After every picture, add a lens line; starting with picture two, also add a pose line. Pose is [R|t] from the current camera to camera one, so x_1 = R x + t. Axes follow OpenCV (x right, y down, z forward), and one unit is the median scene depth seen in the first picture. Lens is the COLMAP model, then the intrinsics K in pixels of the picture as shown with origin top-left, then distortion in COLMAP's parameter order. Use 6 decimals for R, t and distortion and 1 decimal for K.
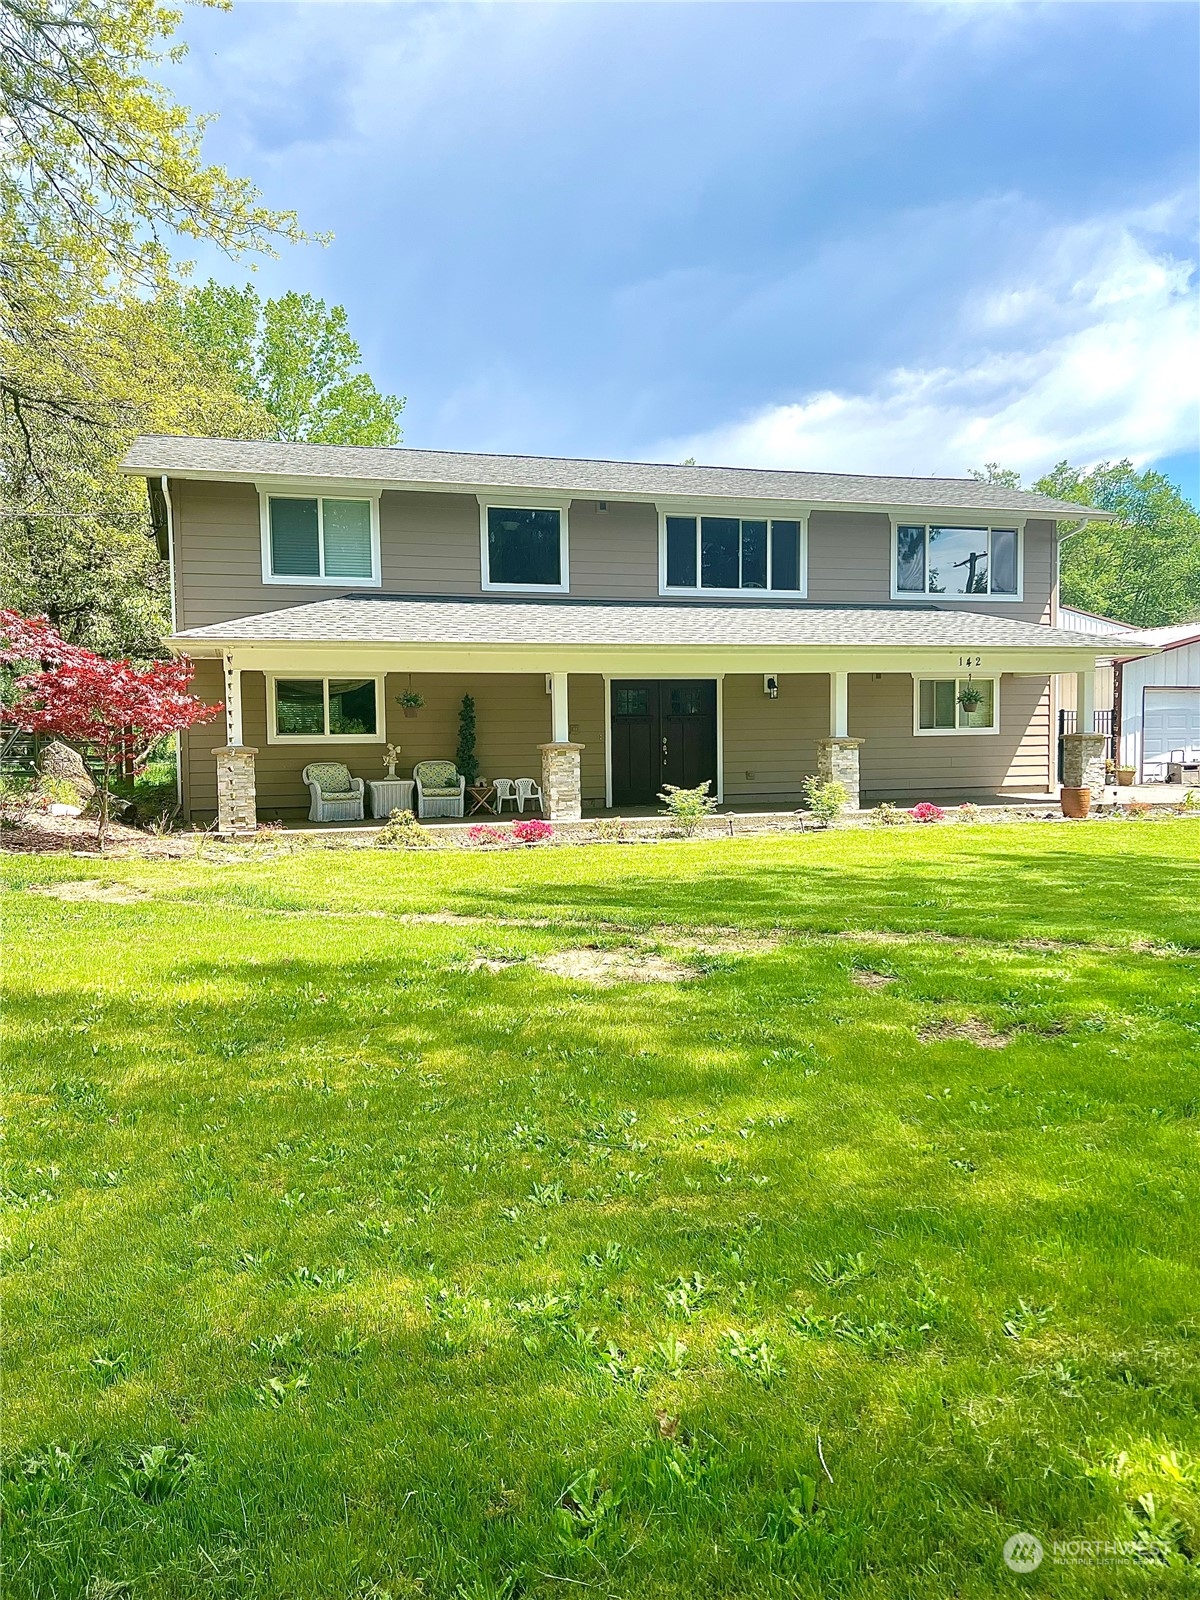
lens RADIAL K [[1132.5, 0, 600.0], [0, 1132.5, 800.0], [0, 0, 1]] dist [0.051733, 0.000099]
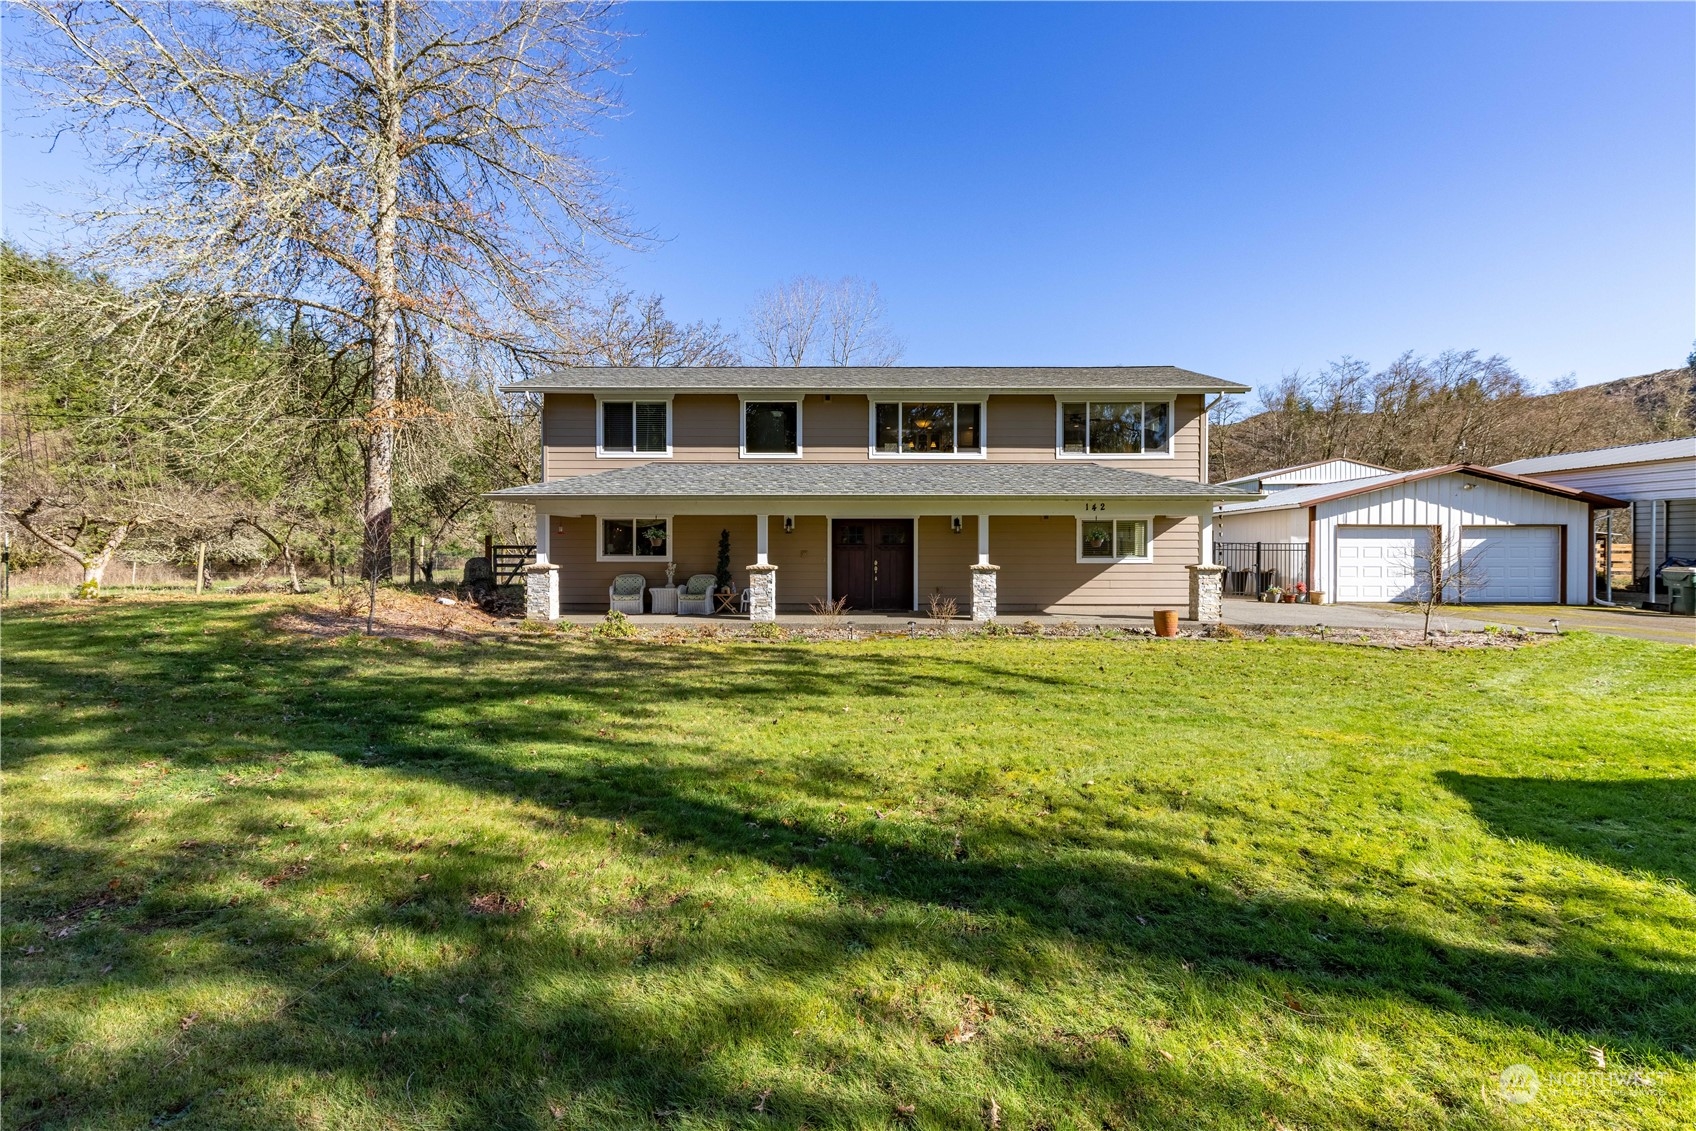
lens RADIAL K [[760.2, 0, 867.0], [0, 760.2, 550.8], [0, 0, 1]] dist [0.002020, -0.000580]
pose [[0.952093, 0.015824, -0.305400, 0.346124], [-0.035431, 0.997643, -0.058763, -0.014485], [0.303751, 0.066769, 0.950409, 0.128783]]
